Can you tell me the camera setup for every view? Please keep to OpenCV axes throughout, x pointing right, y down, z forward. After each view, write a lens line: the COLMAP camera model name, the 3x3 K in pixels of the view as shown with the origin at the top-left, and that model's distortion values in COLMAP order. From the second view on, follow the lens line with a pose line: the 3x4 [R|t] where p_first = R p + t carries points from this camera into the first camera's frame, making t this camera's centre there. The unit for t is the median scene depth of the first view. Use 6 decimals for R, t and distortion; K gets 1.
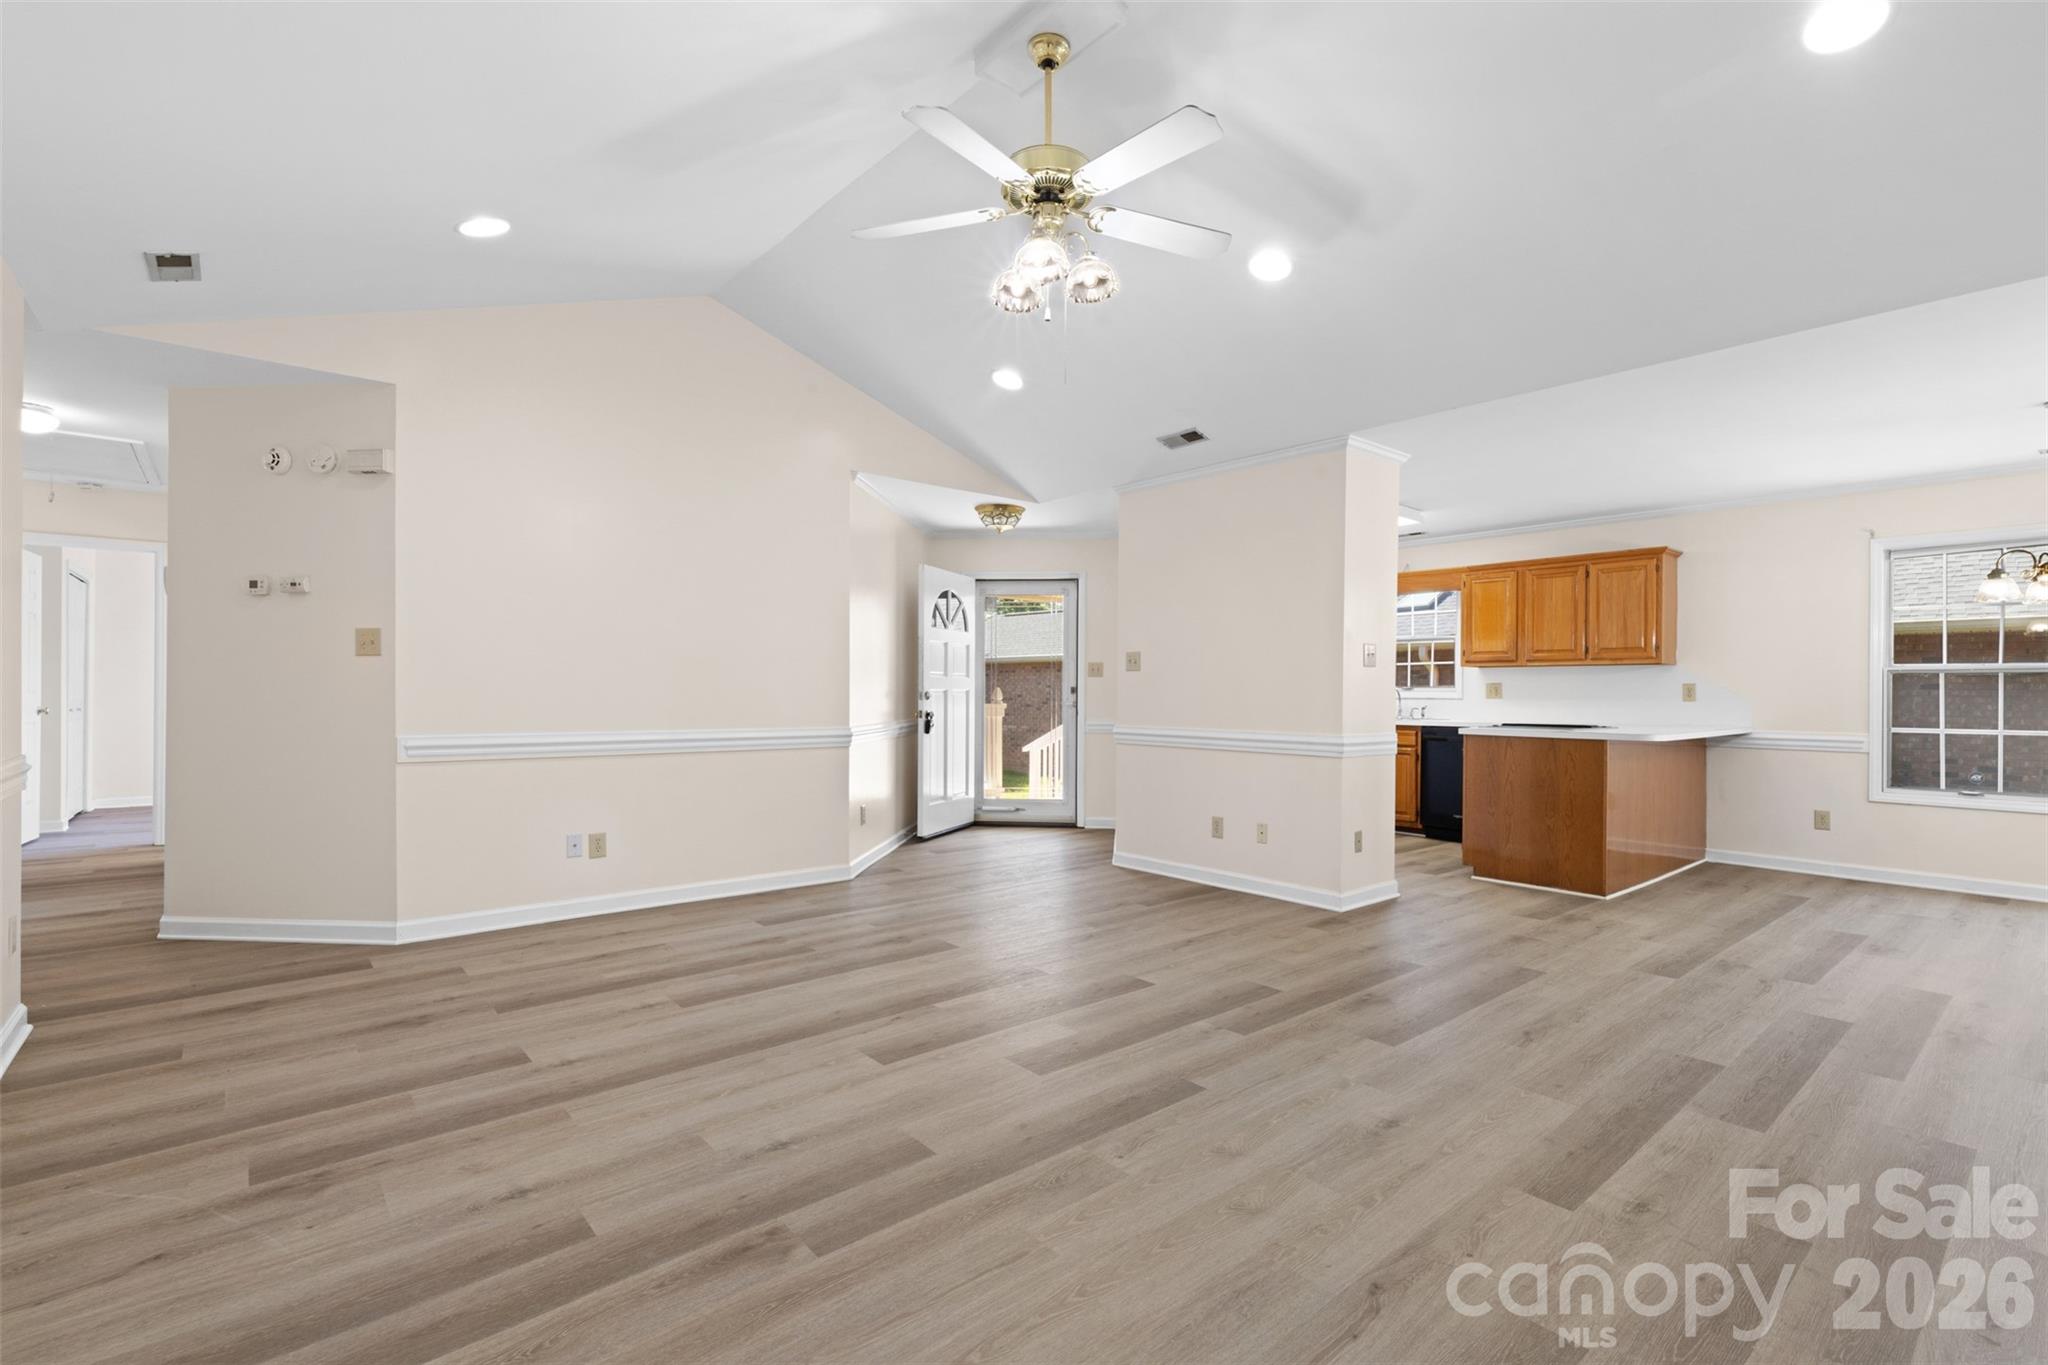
lens RADIAL K [[925.6, 0, 1032.0], [0, 925.6, 690.8], [0, 0, 1]] dist [0.007886, 0.000339]
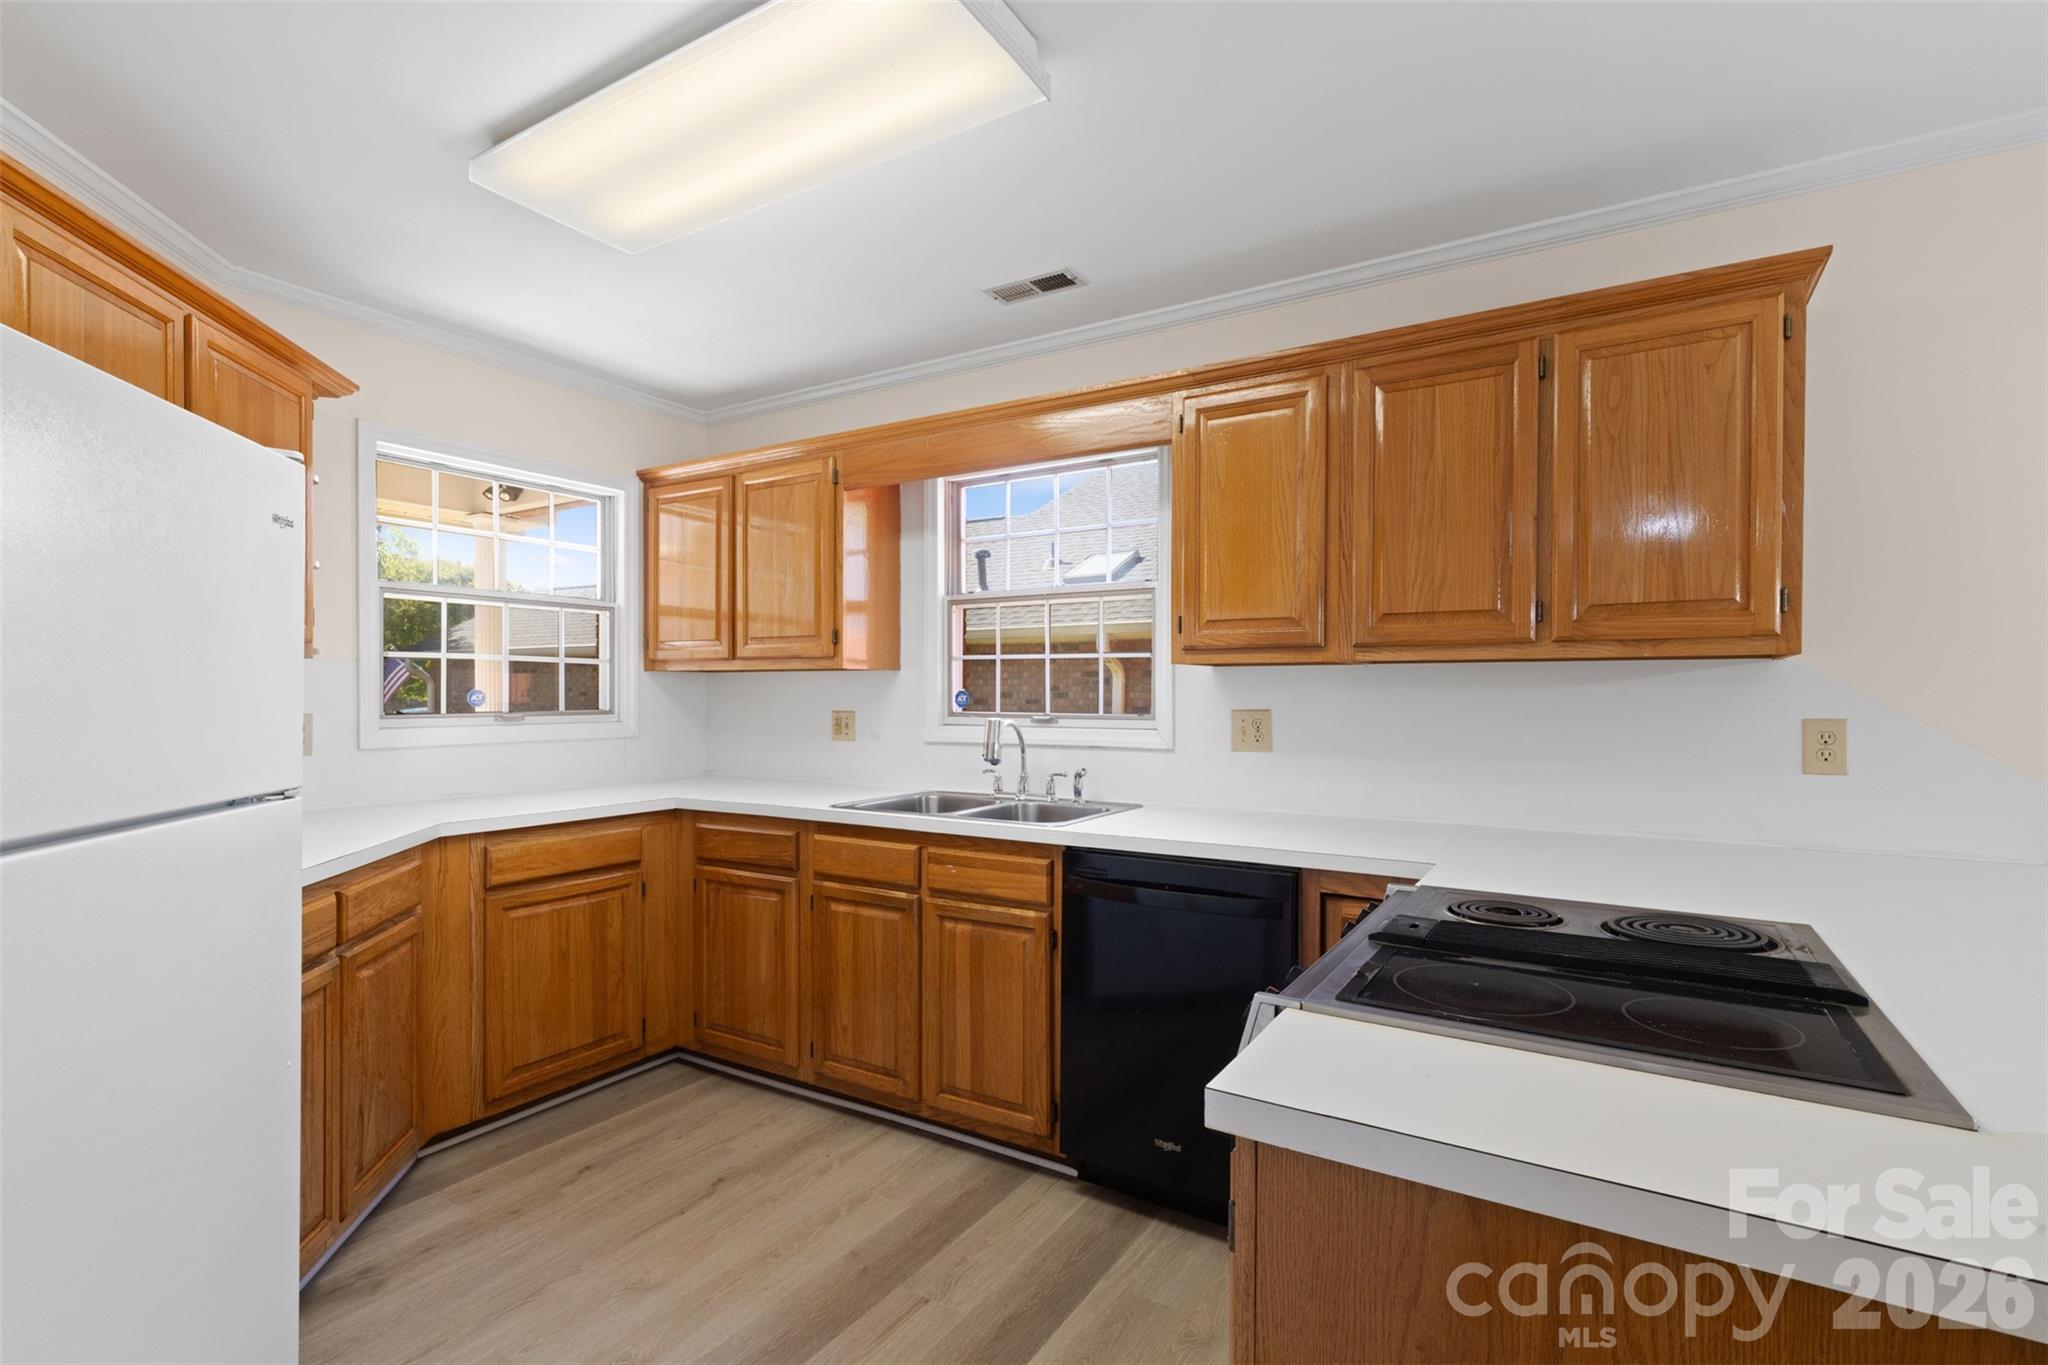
lens RADIAL K [[925.6, 0, 1049.4], [0, 925.6, 713.8], [0, 0, 1]] dist [0.007886, 0.000339]
pose [[0.945649, -0.012599, 0.324946, 0.509340], [0.005091, 0.999700, 0.023946, -0.026651], [-0.325150, -0.020991, 0.945429, 1.140609]]
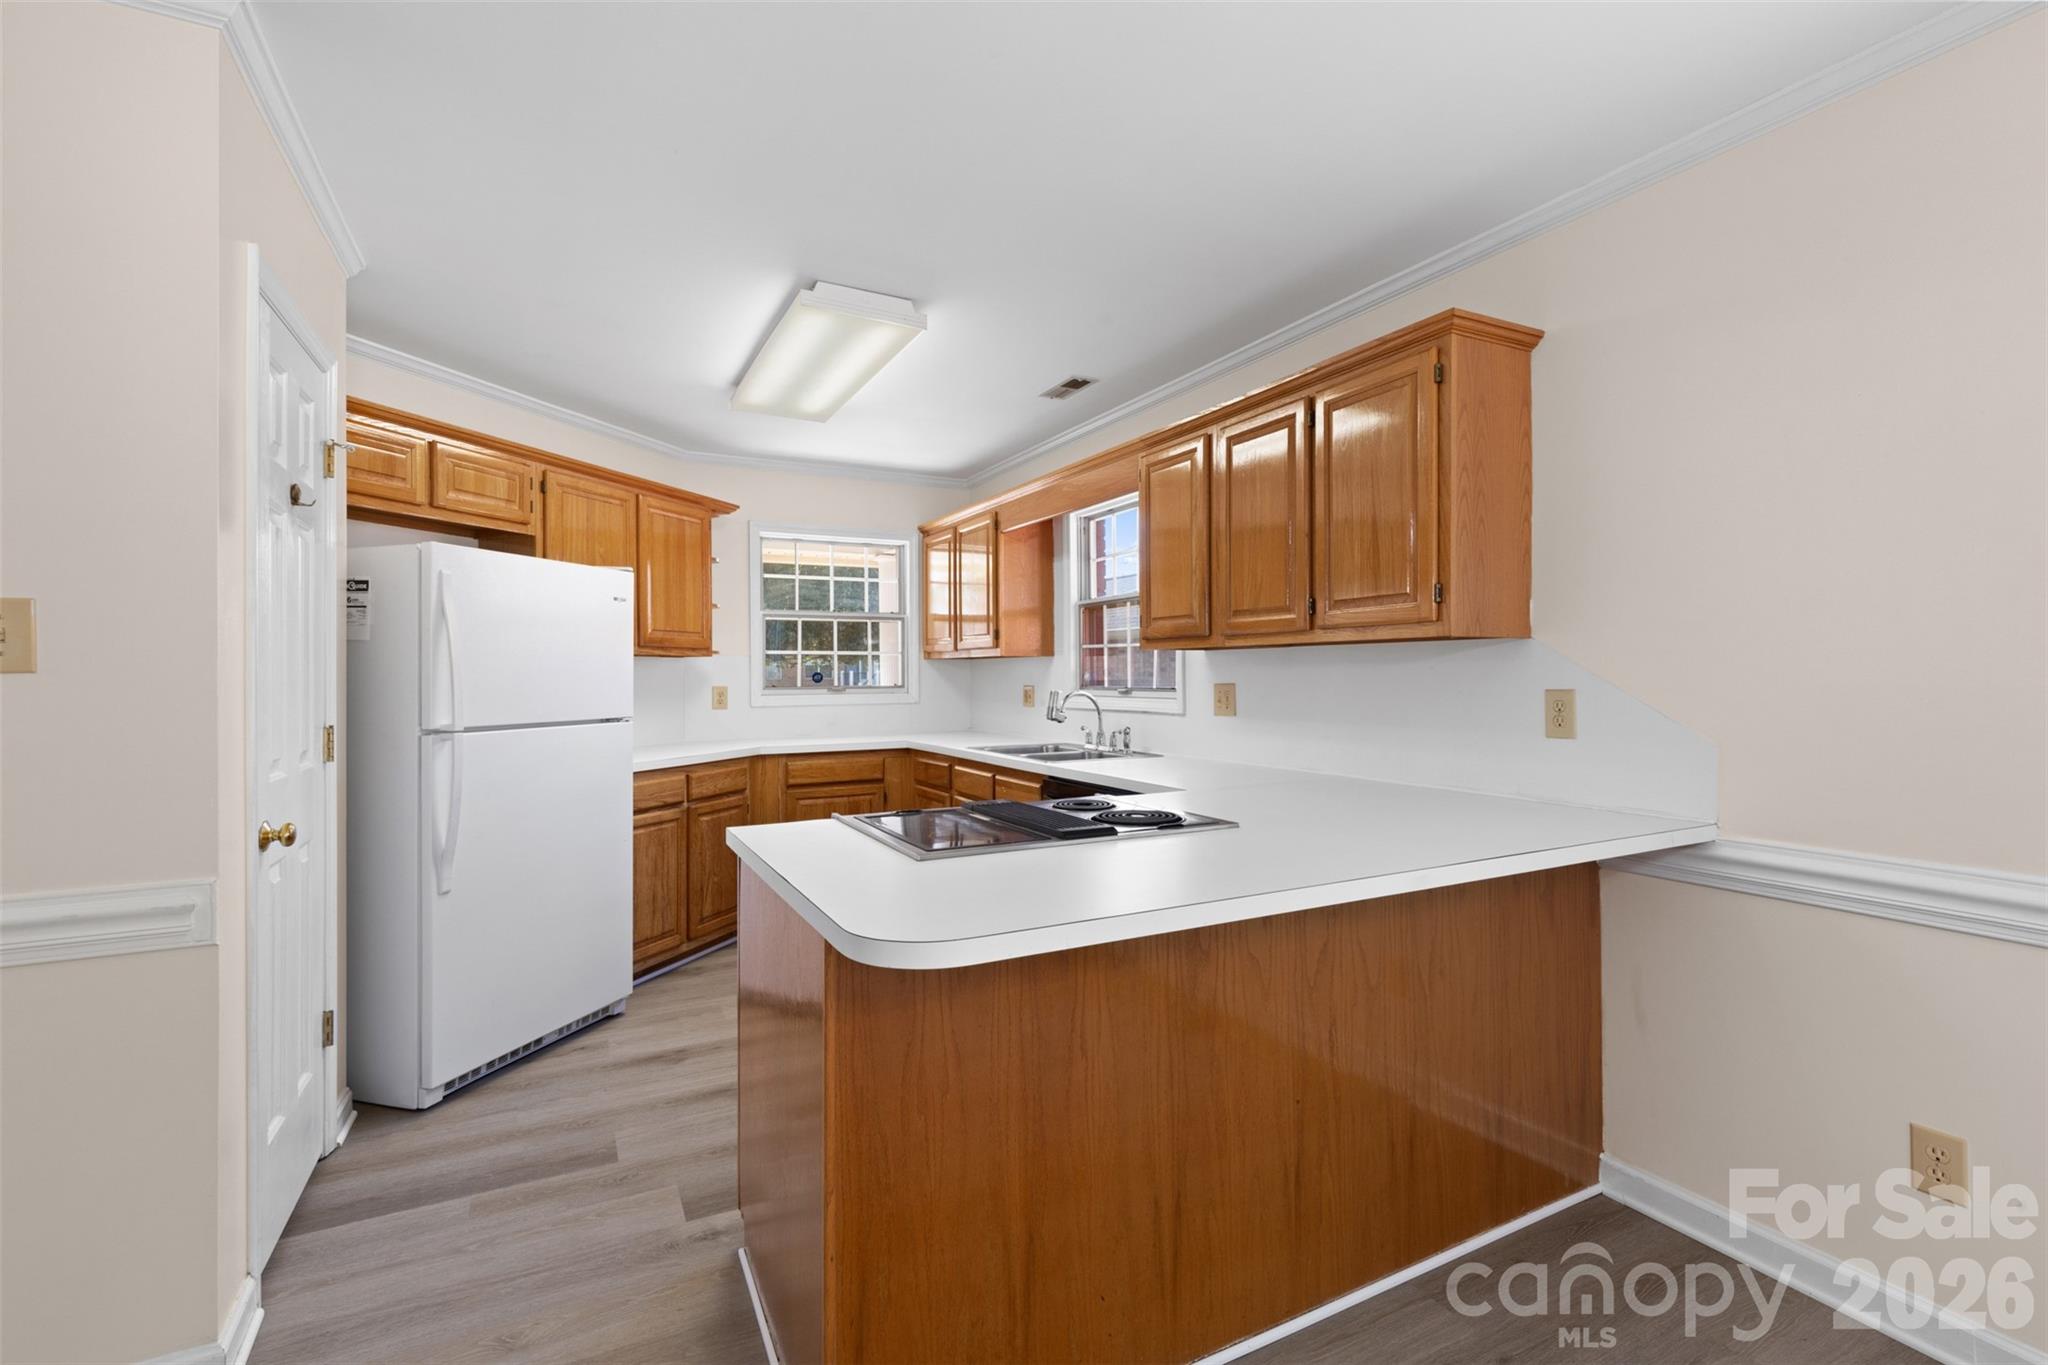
lens RADIAL K [[925.6, 0, 1034.9], [0, 925.6, 674.4], [0, 0, 1]] dist [0.007886, 0.000339]
pose [[0.974902, -0.012979, -0.222258, 0.856468], [0.013041, 0.999914, -0.001188, -0.022786], [0.222254, -0.001740, 0.974987, 0.873386]]
